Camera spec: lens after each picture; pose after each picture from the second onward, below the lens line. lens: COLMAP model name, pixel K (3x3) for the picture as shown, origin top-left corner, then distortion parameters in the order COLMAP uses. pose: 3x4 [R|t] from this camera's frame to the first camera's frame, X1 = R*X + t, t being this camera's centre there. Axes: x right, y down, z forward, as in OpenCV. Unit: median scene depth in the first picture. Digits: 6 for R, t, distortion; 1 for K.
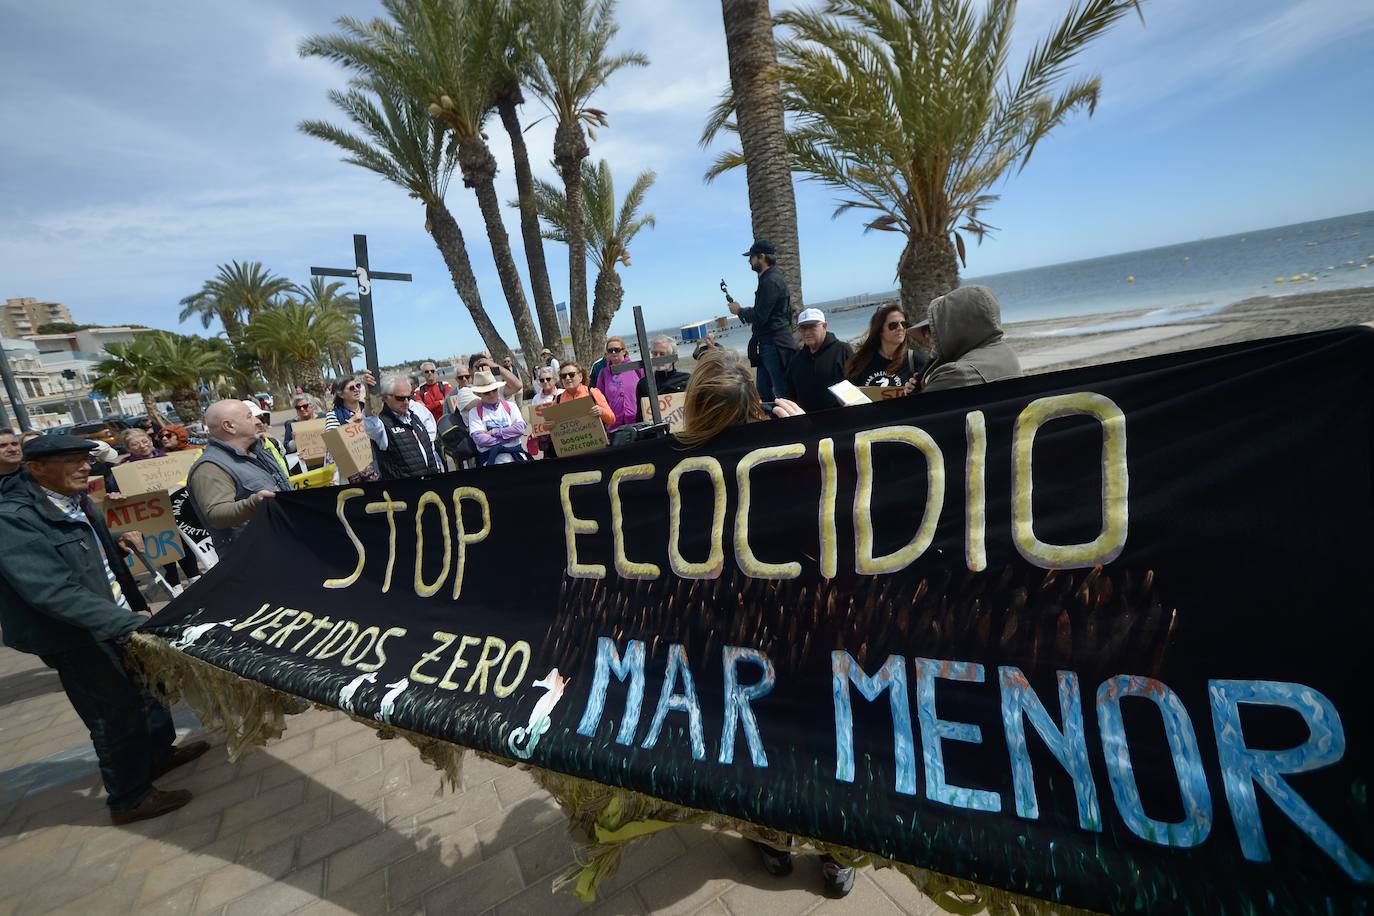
lens RADIAL K [[579.6, 0, 686.3], [0, 579.6, 440.4], [0, 0, 1]] dist [-0.000837, 0.000860]
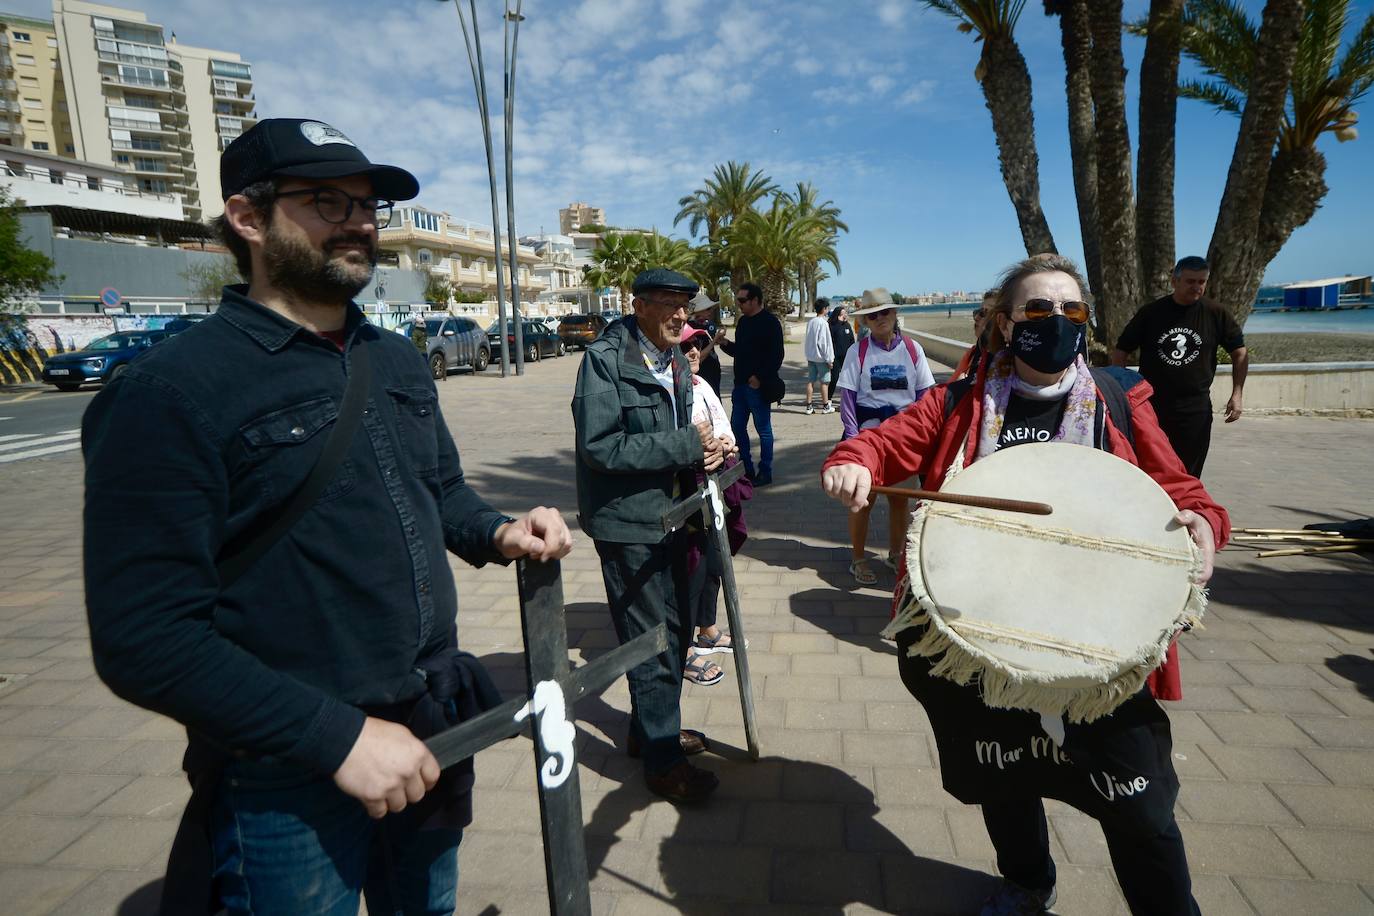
lens RADIAL K [[726.4, 0, 735.6], [0, 726.4, 393.1], [0, 0, 1]] dist [-0.003765, 0.012367]
pose [[0.804409, 0.186653, -0.563992, -0.158756], [-0.195950, 0.979594, 0.044716, -0.009924], [0.560829, 0.074544, 0.824569, 0.238630]]
